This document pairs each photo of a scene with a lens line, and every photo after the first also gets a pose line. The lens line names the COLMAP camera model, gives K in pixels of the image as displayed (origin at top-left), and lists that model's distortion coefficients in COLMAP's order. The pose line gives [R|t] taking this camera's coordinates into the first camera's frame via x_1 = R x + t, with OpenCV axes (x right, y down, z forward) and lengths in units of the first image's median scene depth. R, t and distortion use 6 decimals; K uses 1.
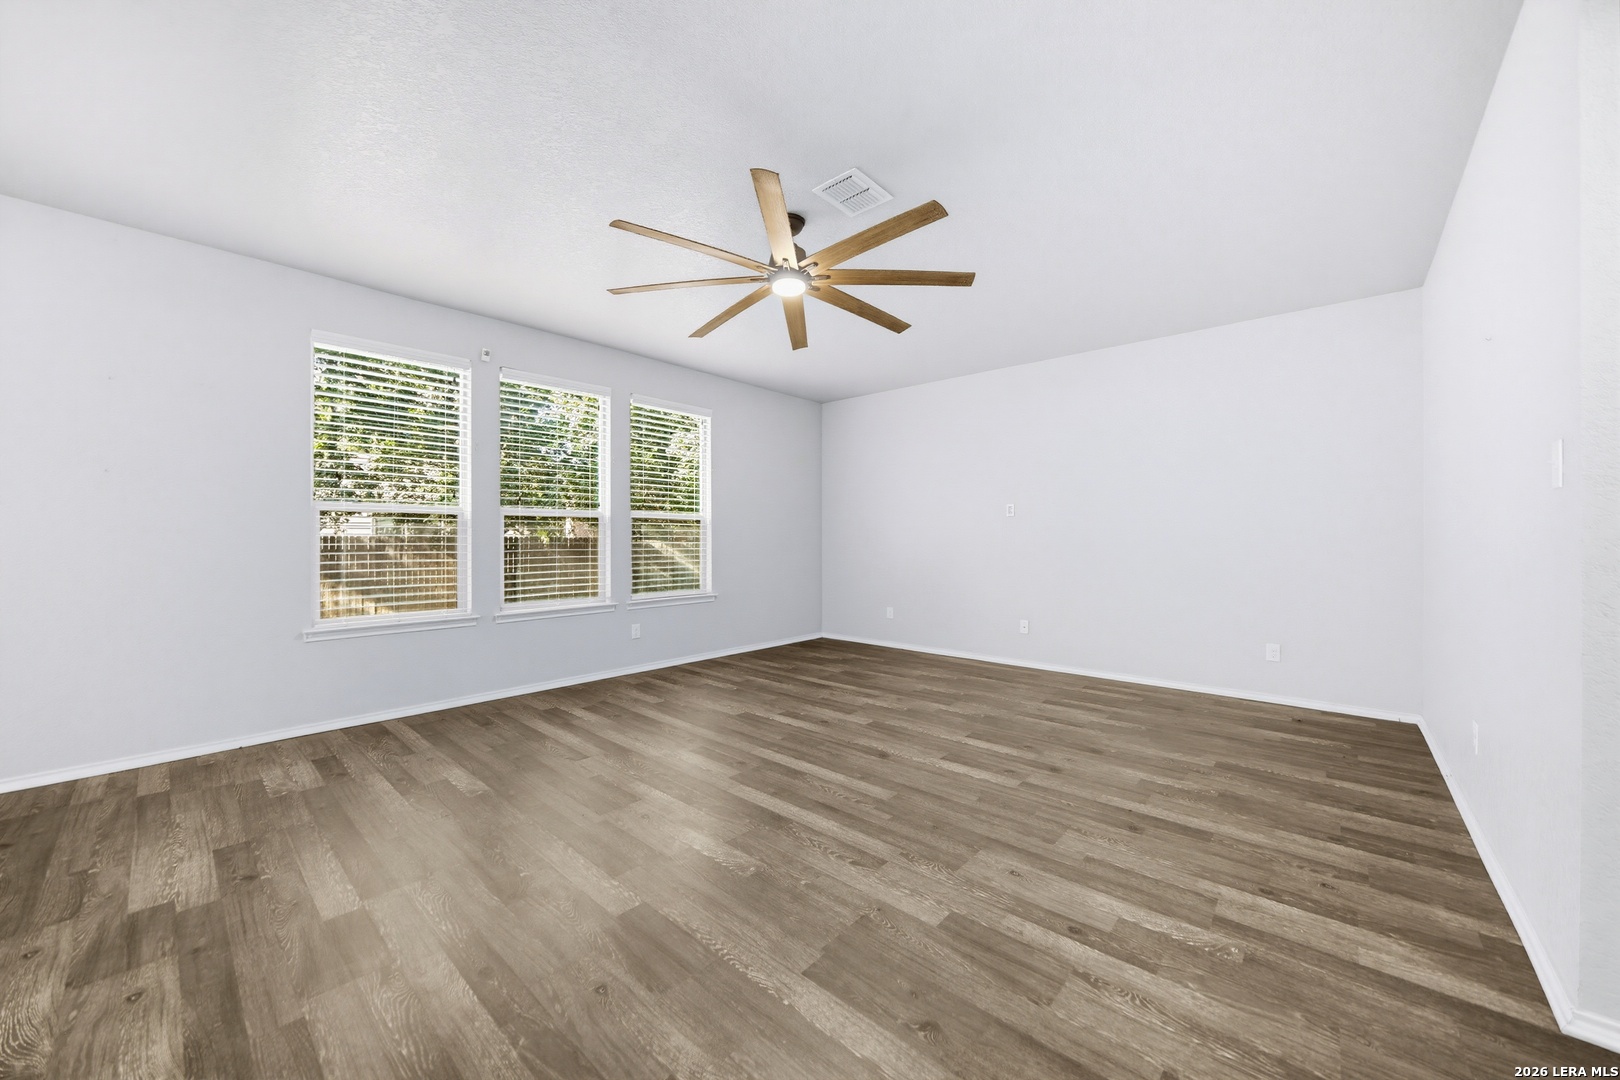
lens RADIAL K [[589.8, 0, 808.6], [0, 589.8, 541.3], [0, 0, 1]] dist [-0.003610, -0.000141]
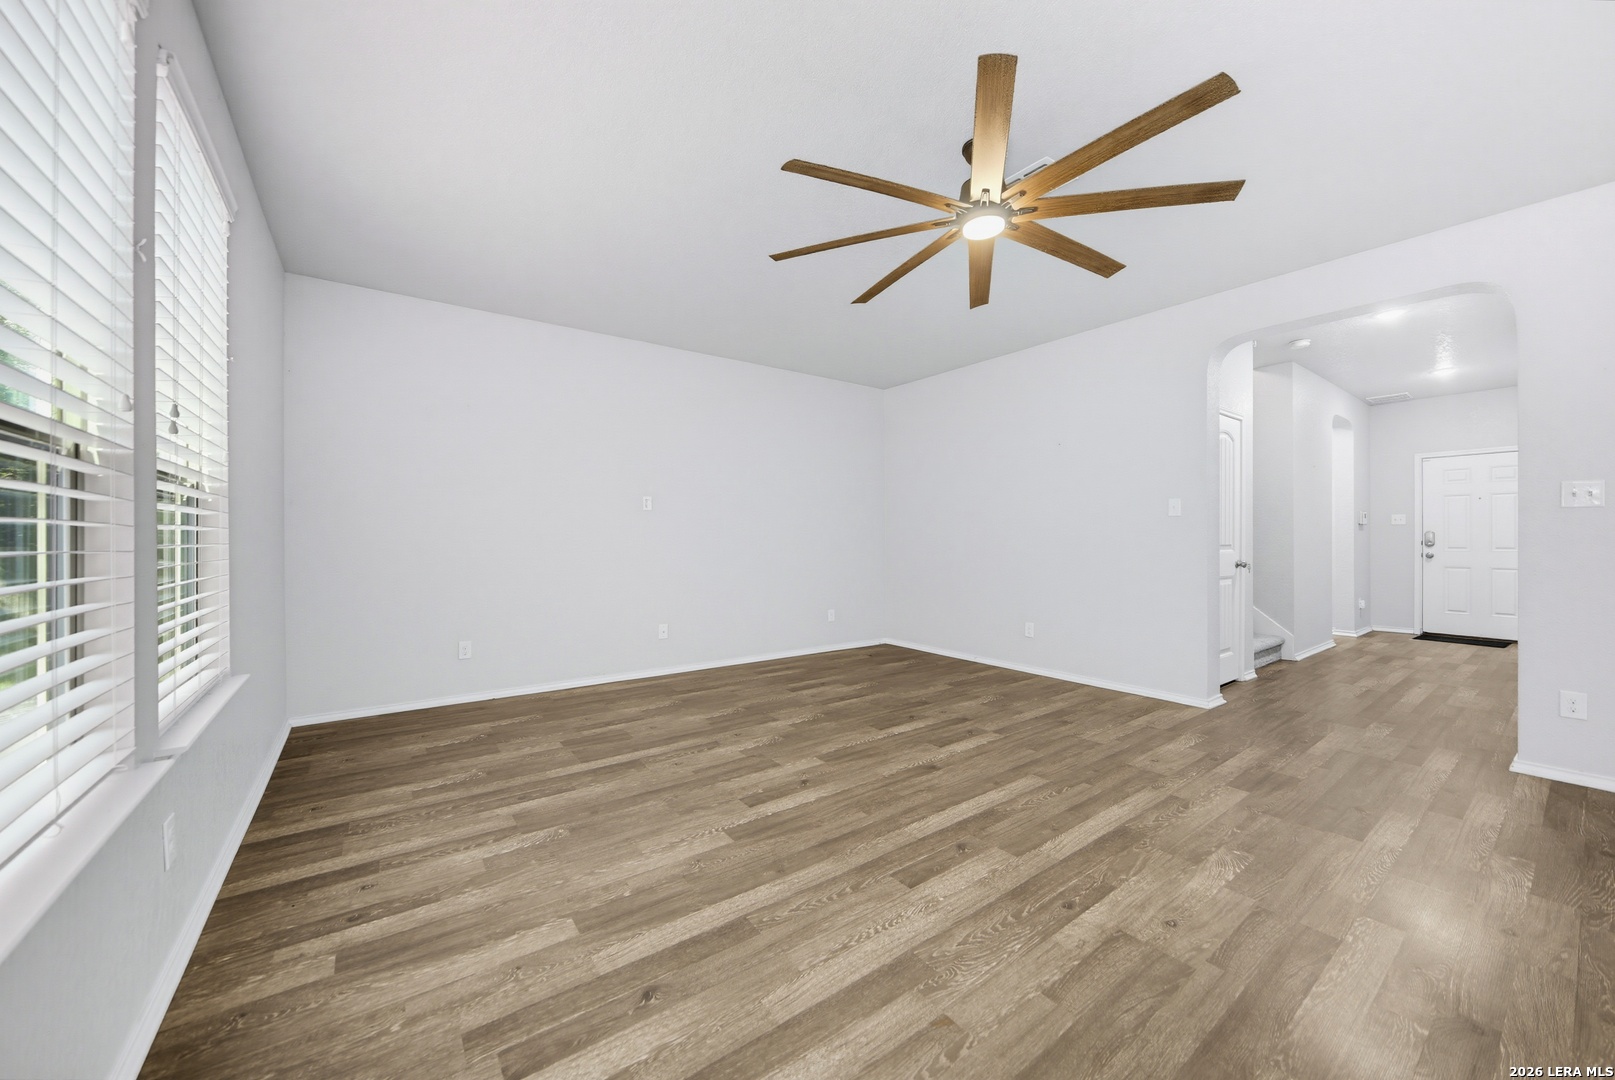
lens RADIAL K [[588.0, 0, 807.9], [0, 588.0, 537.8], [0, 0, 1]] dist [-0.003610, -0.000141]
pose [[0.203837, -0.000985, 0.979004, -0.862152], [-0.000698, 0.999999, 0.001152, -0.005430], [-0.979005, -0.000918, 0.203836, 1.037144]]
